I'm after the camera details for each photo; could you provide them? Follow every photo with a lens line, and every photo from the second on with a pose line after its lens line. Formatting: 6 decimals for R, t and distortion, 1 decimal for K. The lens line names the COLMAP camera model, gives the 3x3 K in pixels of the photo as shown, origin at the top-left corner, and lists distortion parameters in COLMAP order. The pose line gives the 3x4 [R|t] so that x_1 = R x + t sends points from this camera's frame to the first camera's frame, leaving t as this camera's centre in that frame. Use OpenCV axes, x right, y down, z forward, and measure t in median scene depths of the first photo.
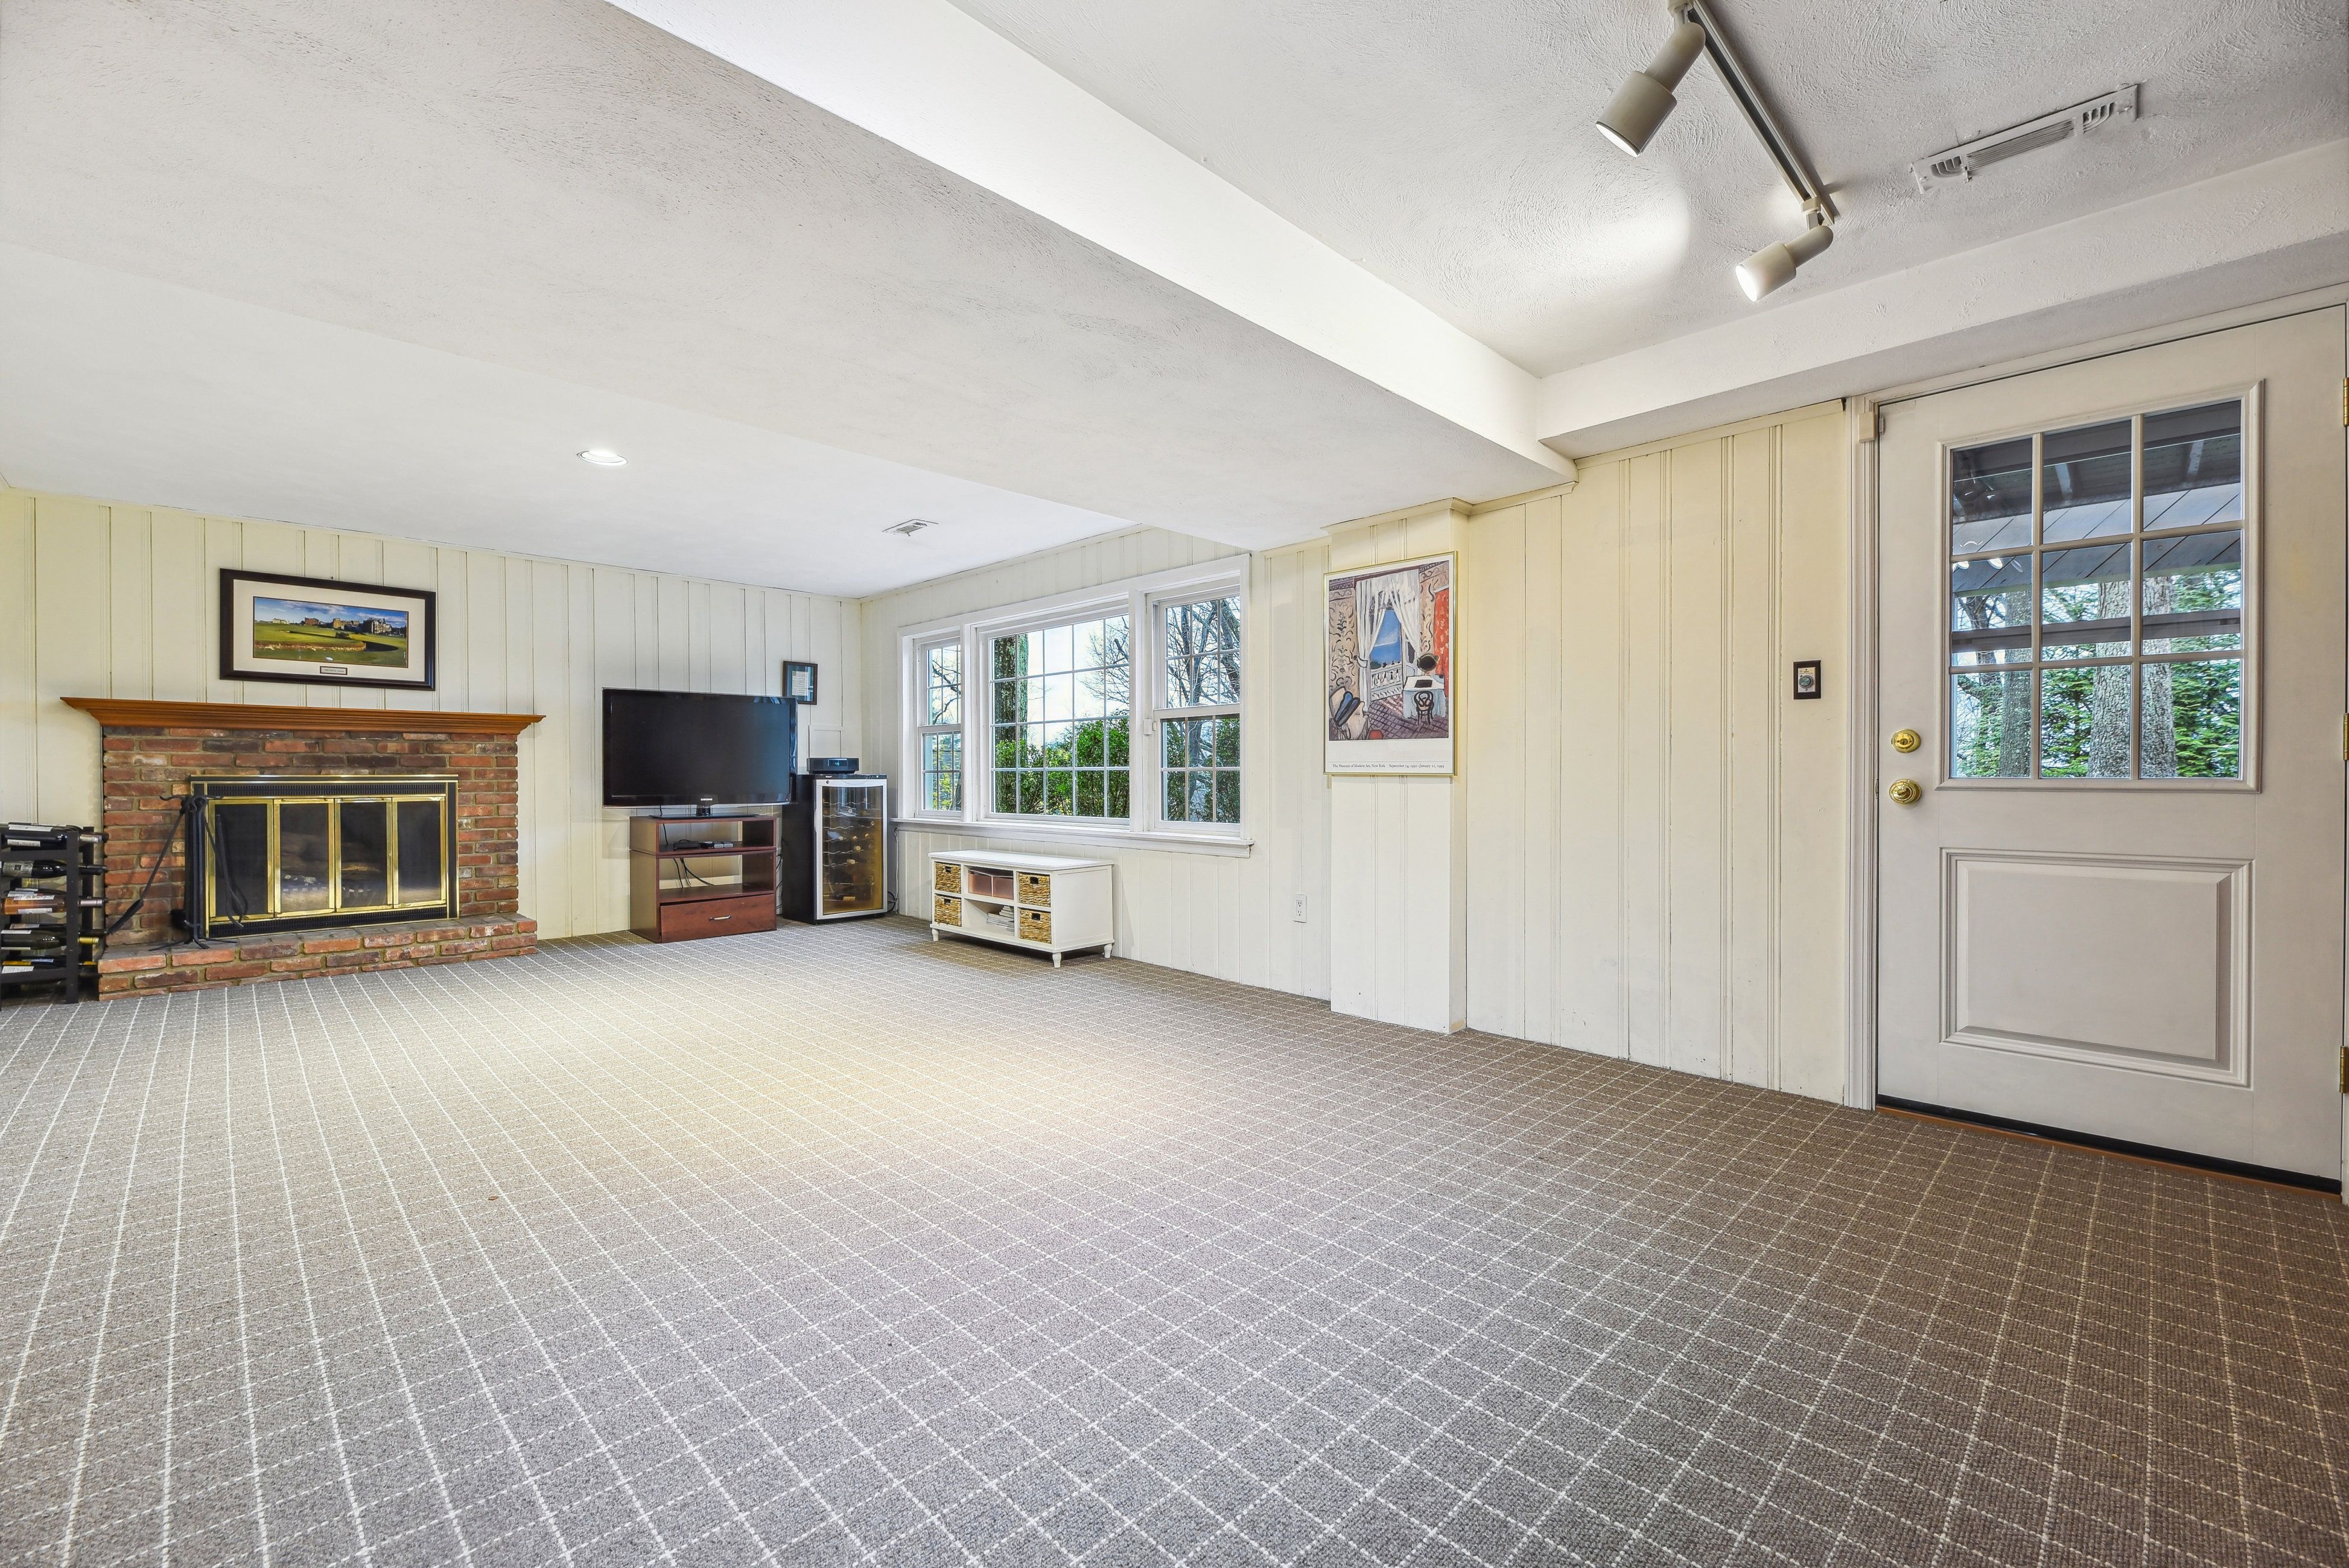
lens RADIAL K [[971.1, 0, 1172.5], [0, 971.1, 781.4], [0, 0, 1]] dist [-0.003395, 0.000167]
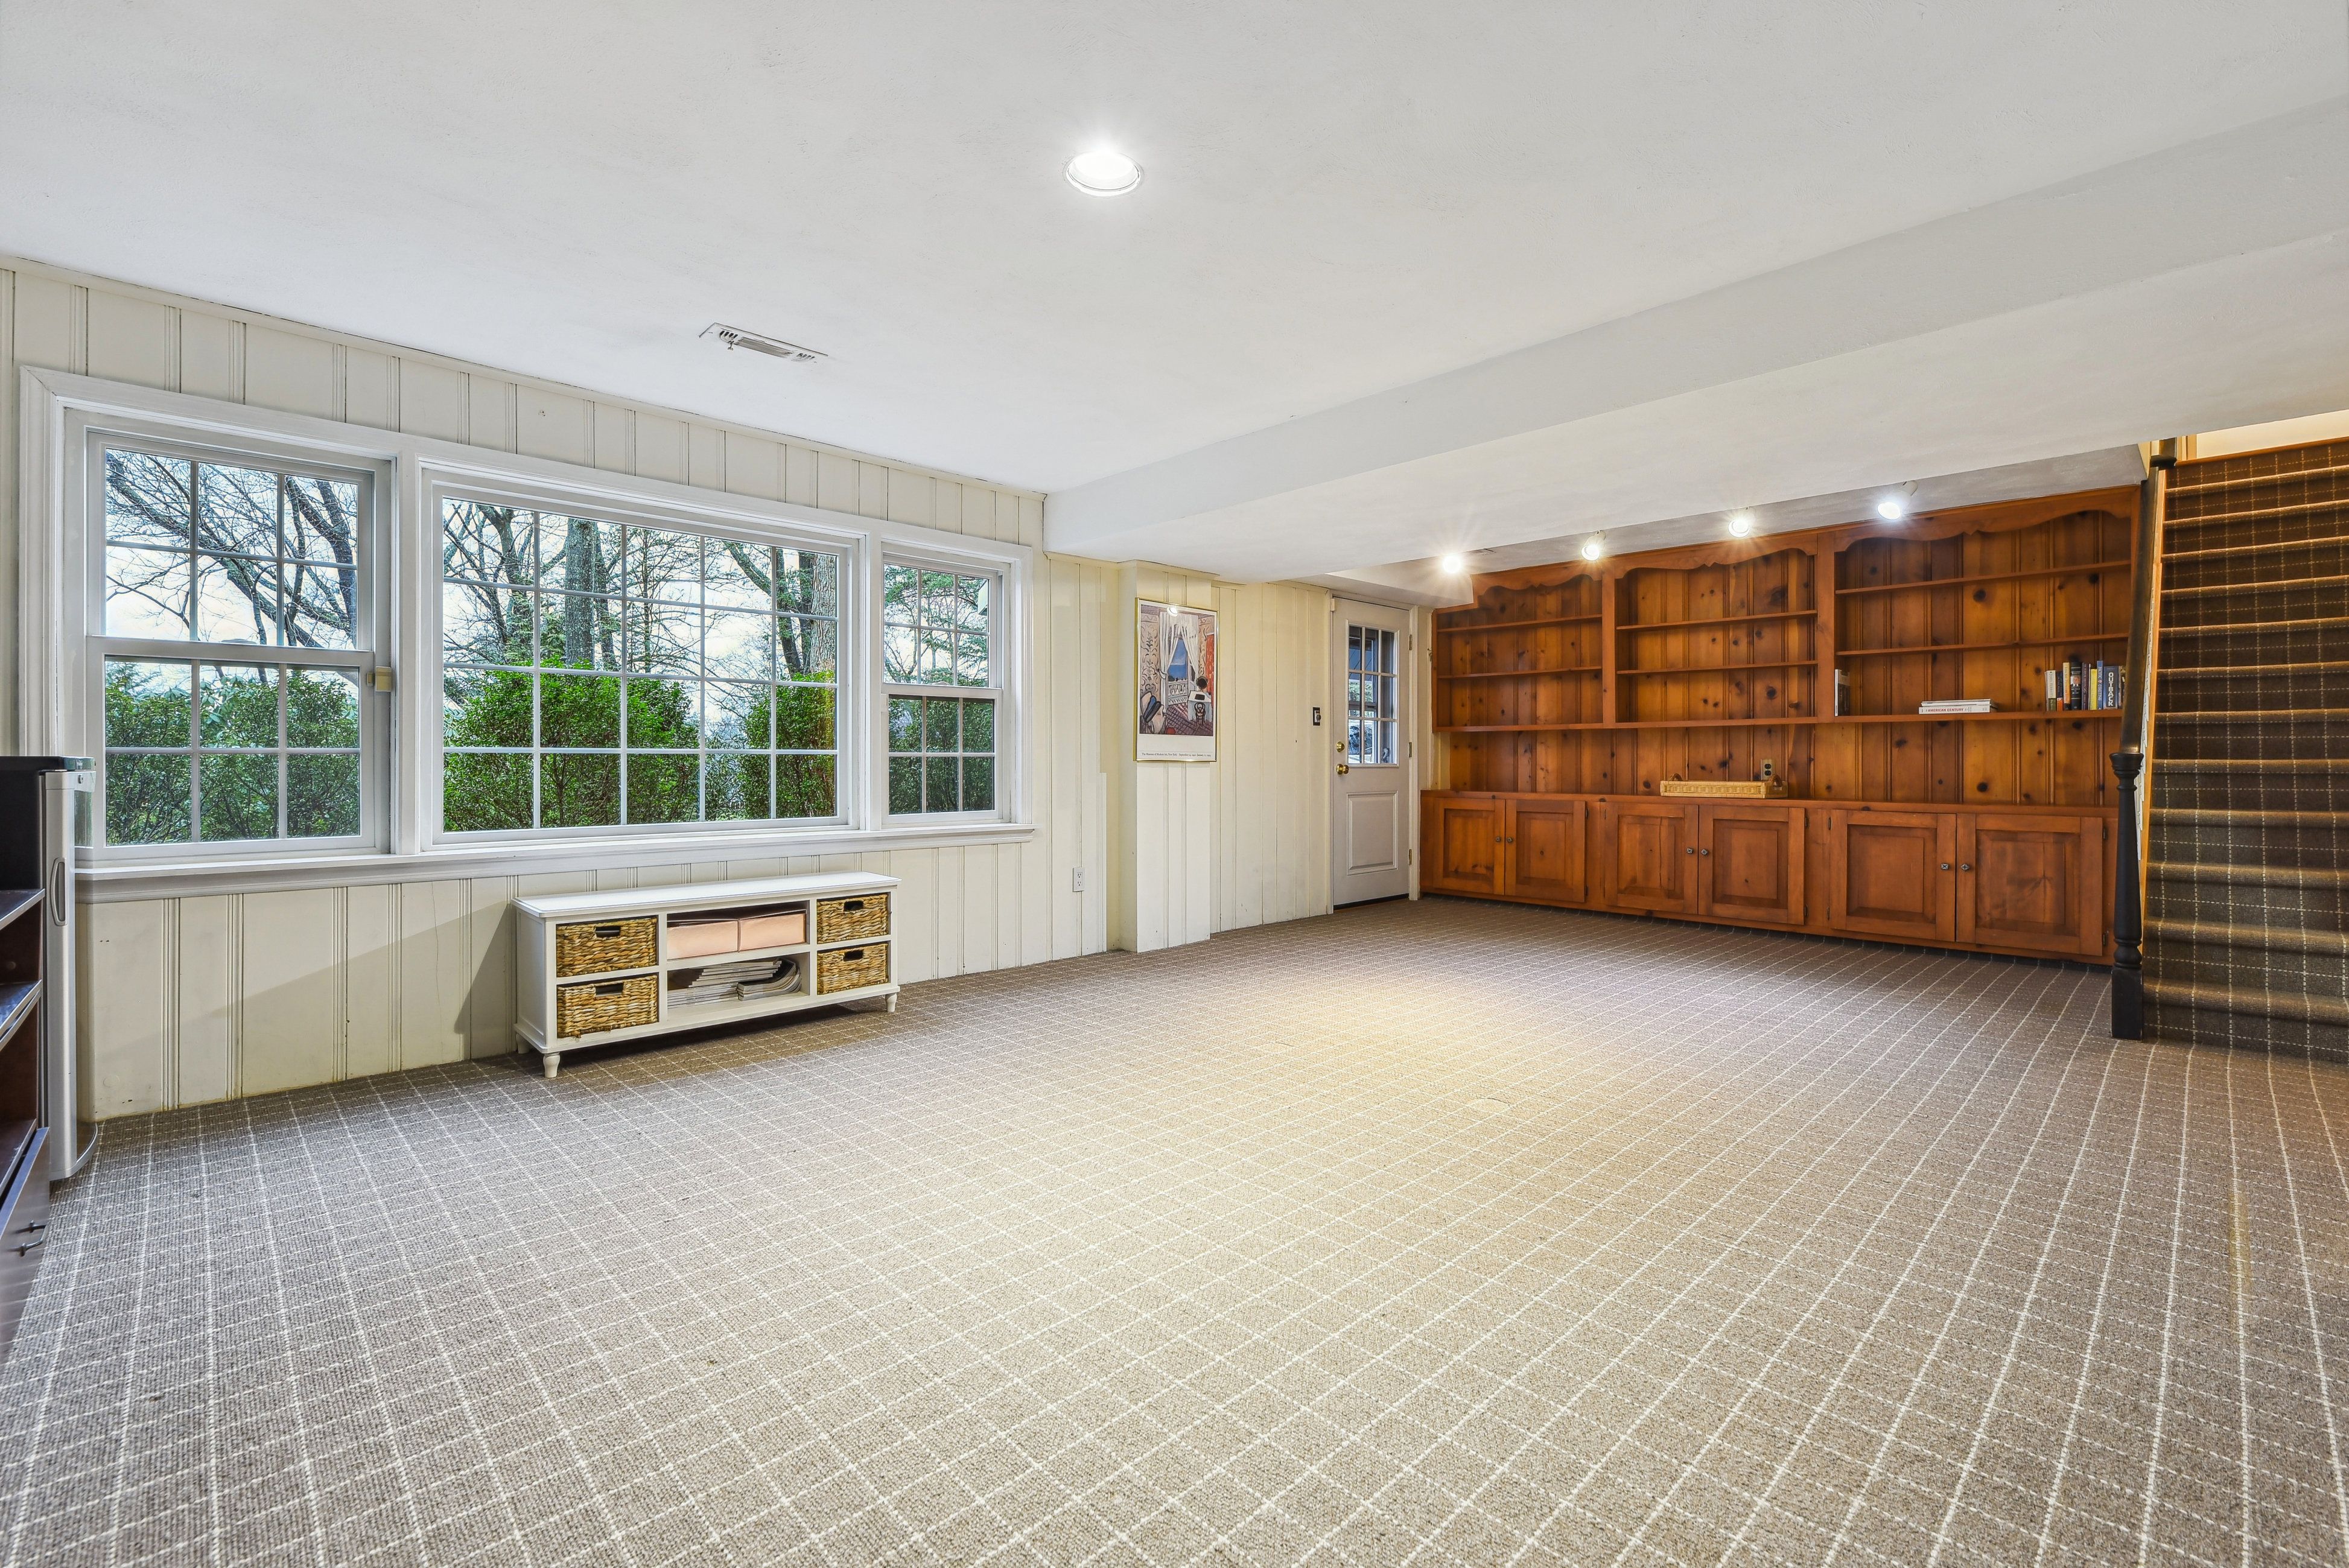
lens RADIAL K [[1015.1, 0, 1175.0], [0, 1015.1, 770.7], [0, 0, 1]] dist [0.000533, 0.000017]
pose [[0.013520, -0.006808, 0.999885, -0.523598], [0.009302, 0.999934, 0.006683, -0.001390], [-0.999865, 0.009210, 0.013582, 0.434087]]
